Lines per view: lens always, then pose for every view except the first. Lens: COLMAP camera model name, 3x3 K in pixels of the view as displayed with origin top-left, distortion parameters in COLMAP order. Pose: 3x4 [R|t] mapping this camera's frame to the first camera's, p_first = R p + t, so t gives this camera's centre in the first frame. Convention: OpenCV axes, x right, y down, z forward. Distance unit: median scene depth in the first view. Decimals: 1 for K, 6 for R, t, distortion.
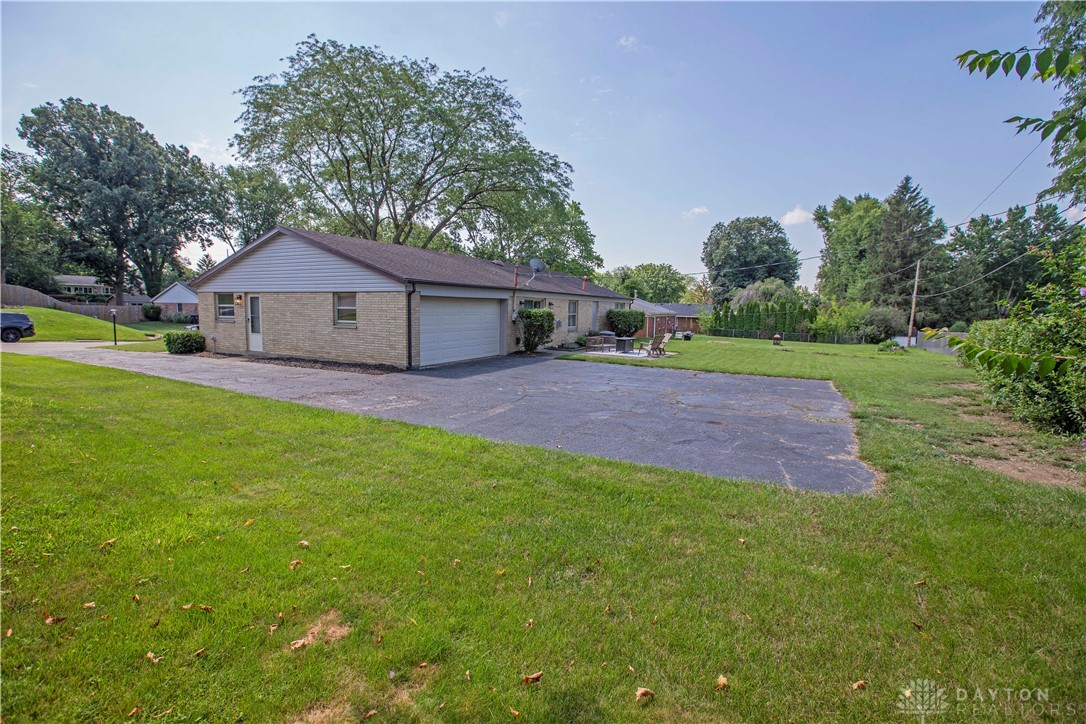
lens RADIAL K [[511.2, 0, 543.0], [0, 511.2, 362.0], [0, 0, 1]] dist [-0.063493, 0.023243]
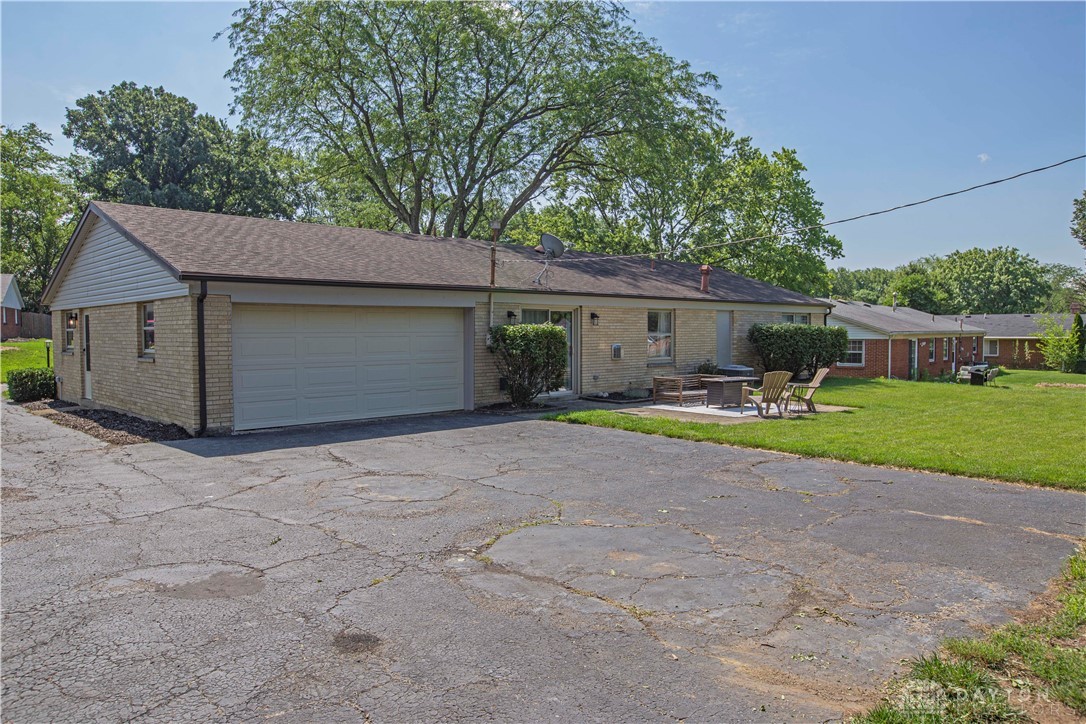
lens RADIAL K [[760.7, 0, 543.0], [0, 760.7, 362.0], [0, 0, 1]] dist [-0.050239, 0.088901]
pose [[0.936836, -0.010639, -0.349608, 0.124283], [-0.014425, 0.997512, -0.069010, -0.004415], [0.349472, 0.069695, 0.934351, 0.116840]]
